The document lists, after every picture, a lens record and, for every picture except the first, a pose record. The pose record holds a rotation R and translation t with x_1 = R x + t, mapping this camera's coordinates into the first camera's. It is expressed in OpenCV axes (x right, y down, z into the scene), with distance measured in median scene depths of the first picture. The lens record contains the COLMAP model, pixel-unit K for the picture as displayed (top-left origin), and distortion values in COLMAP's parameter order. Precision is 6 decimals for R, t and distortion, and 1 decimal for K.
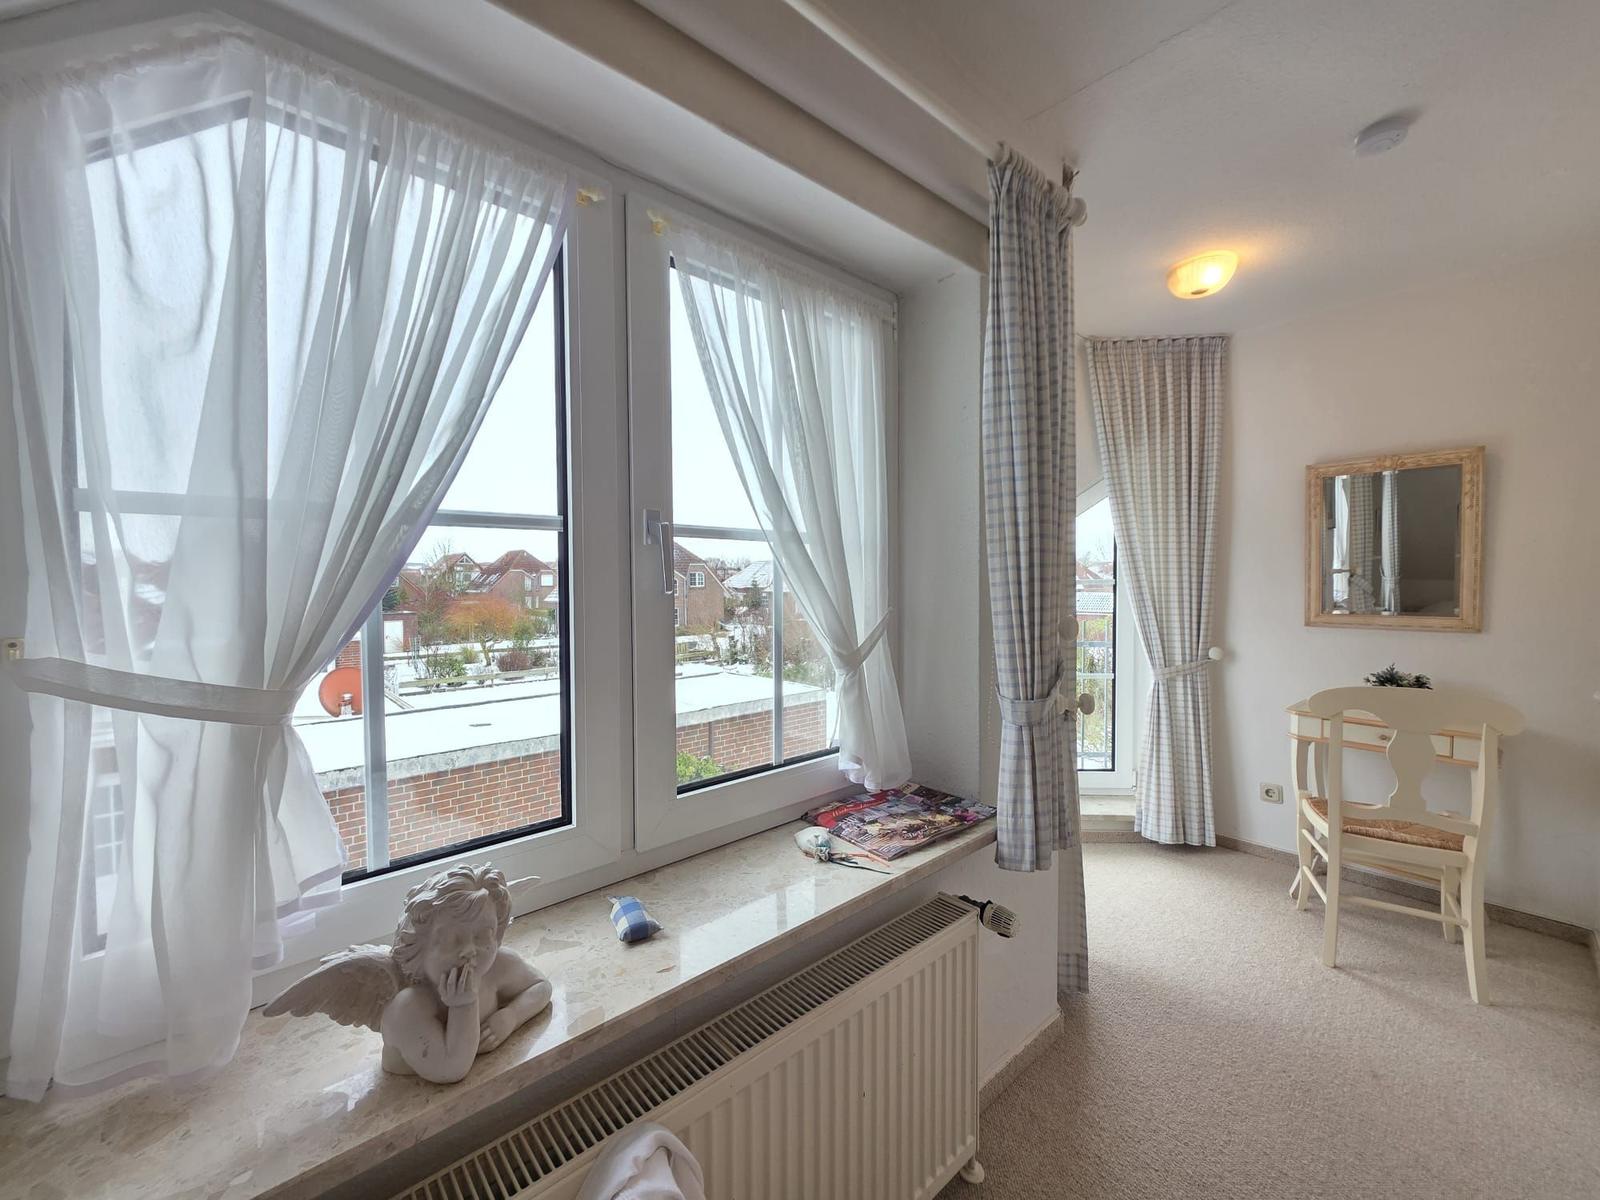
lens RADIAL K [[633.3, 0, 802.7], [0, 633.3, 593.2], [0, 0, 1]] dist [-0.000756, -0.000381]
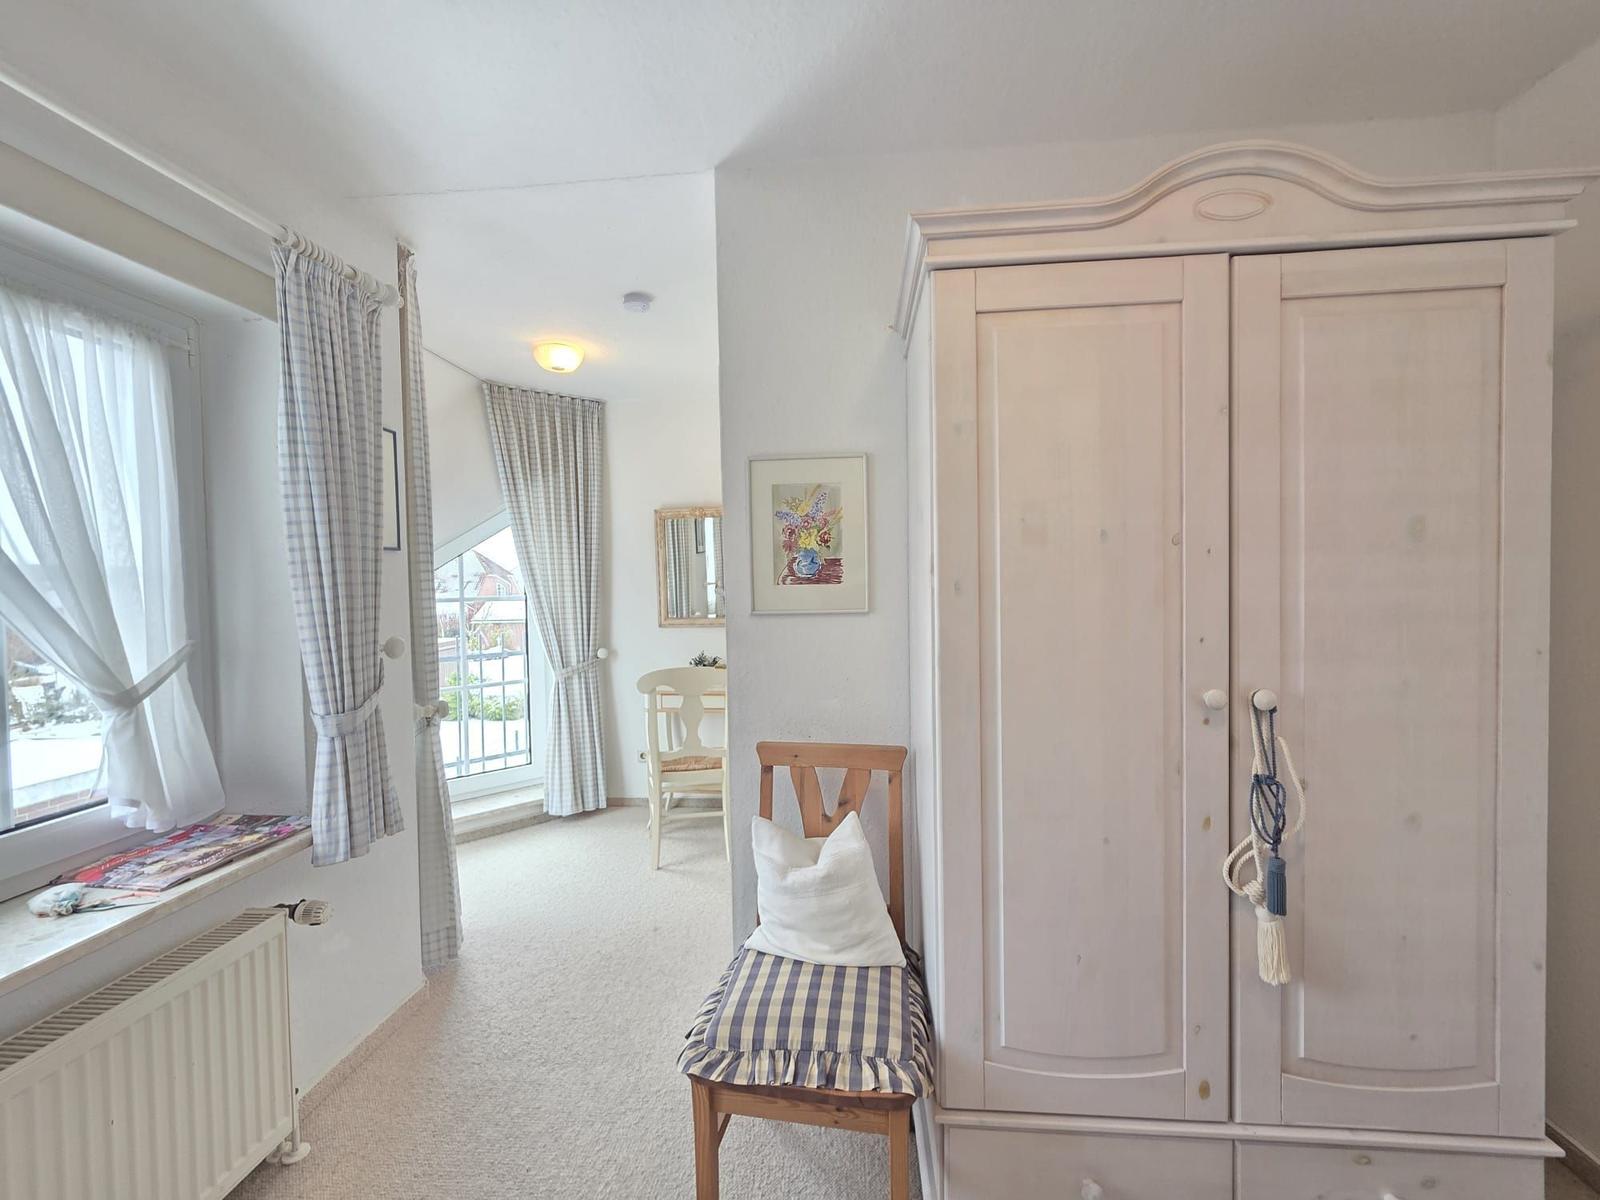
lens RADIAL K [[633.3, 0, 797.3], [0, 633.3, 595.1], [0, 0, 1]] dist [-0.000756, -0.000381]
pose [[0.727869, -0.023355, 0.685318, 0.117416], [0.030297, 0.999539, 0.001886, -0.015940], [-0.685046, 0.019390, 0.728242, -0.274049]]
